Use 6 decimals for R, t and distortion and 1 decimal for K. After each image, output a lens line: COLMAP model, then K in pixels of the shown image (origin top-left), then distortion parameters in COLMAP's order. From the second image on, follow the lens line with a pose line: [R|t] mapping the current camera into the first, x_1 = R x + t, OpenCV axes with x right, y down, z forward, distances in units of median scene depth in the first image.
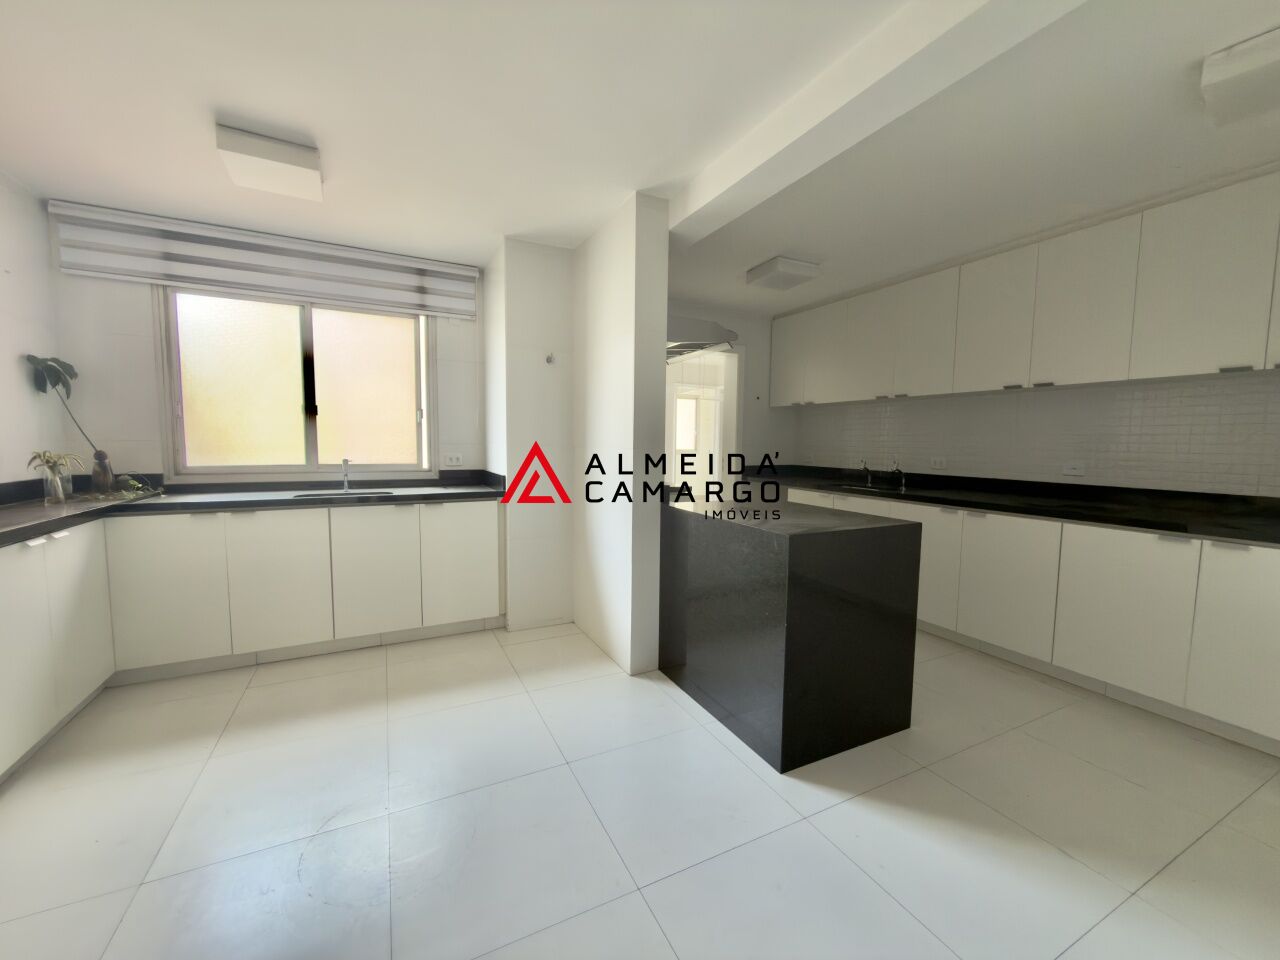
lens RADIAL K [[510.6, 0, 643.7], [0, 510.6, 481.4], [0, 0, 1]] dist [0.000173, -0.000060]
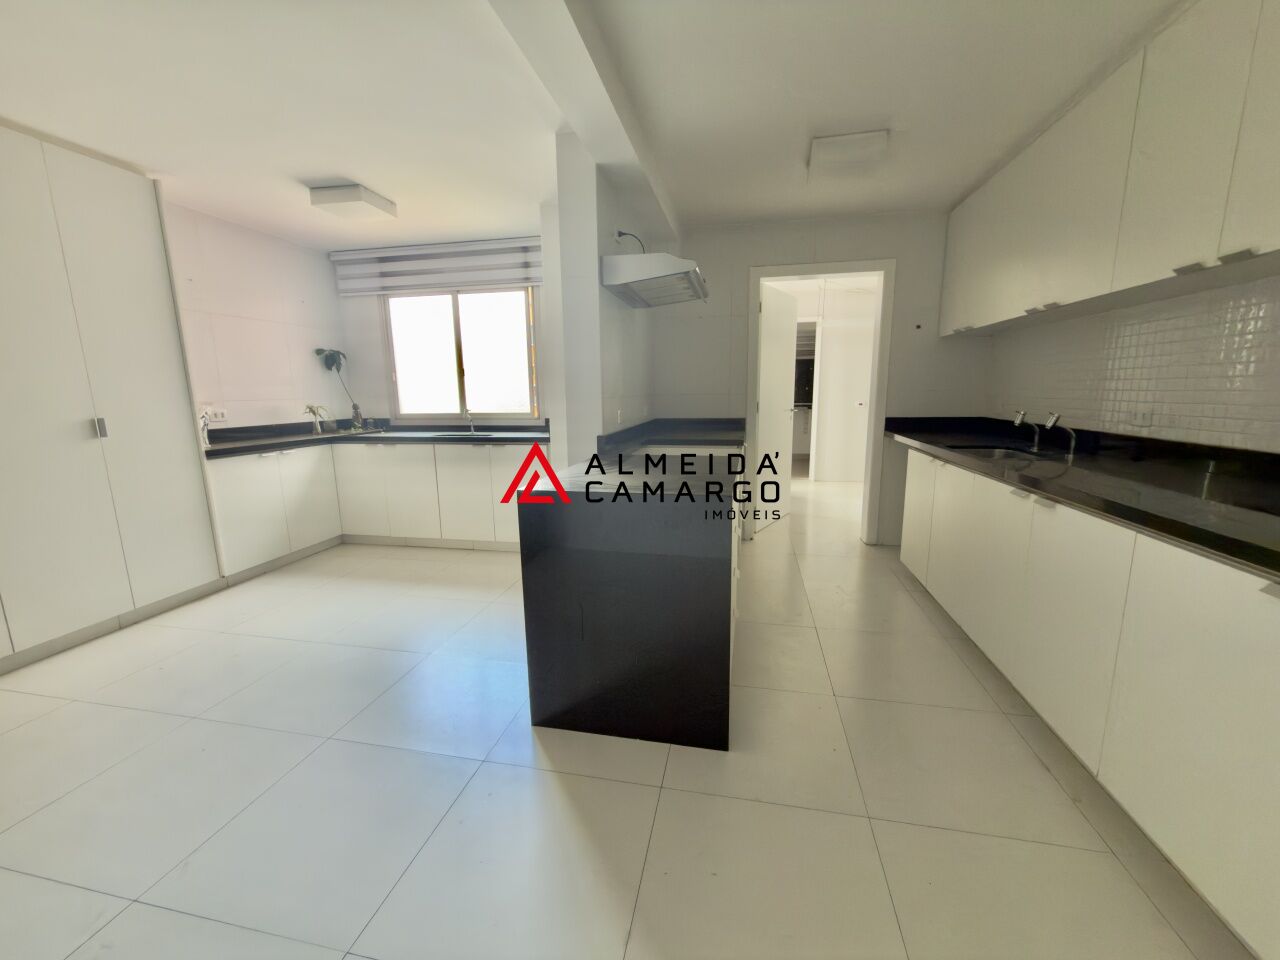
lens RADIAL K [[510.6, 0, 644.2], [0, 510.6, 479.6], [0, 0, 1]] dist [0.000173, -0.000060]
pose [[0.786251, 0.084098, -0.612158, 0.646849], [-0.024074, 0.994112, 0.105651, -0.013291], [0.617439, -0.068331, 0.783646, 0.243839]]
